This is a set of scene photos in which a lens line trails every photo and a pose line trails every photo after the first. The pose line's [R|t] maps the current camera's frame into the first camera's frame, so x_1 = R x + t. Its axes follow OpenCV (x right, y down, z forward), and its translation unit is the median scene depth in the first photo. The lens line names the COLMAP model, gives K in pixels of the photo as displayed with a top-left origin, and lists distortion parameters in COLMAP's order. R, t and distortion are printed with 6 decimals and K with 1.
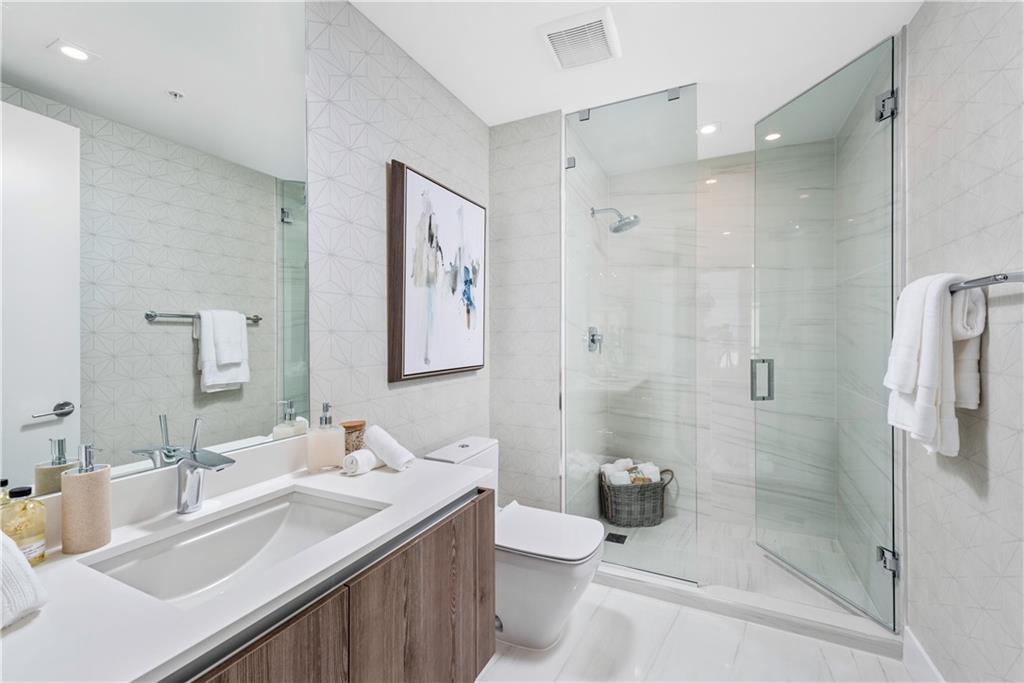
lens RADIAL K [[433.6, 0, 519.4], [0, 433.6, 336.9], [0, 0, 1]] dist [0.012904, 0.000333]
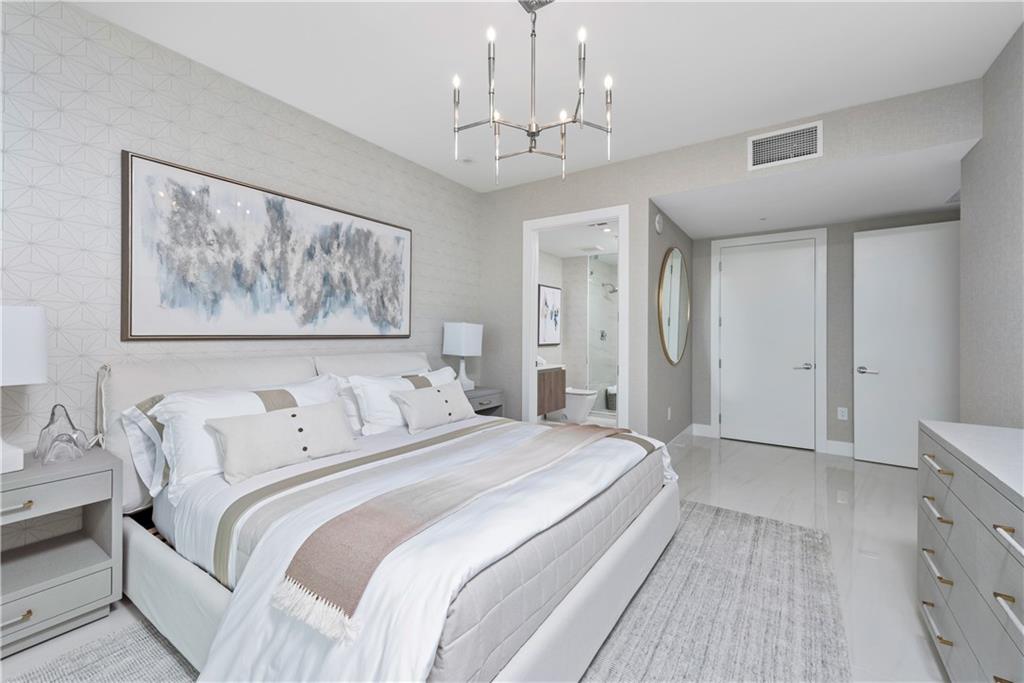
lens RADIAL K [[419.2, 0, 513.1], [0, 419.2, 333.3], [0, 0, 1]] dist [0.000225, 0.000052]
pose [[0.987907, 0.008383, -0.154819, 0.041354], [-0.008460, 0.999964, 0.000162, 0.000004], [0.154815, 0.001150, 0.987943, -1.886162]]
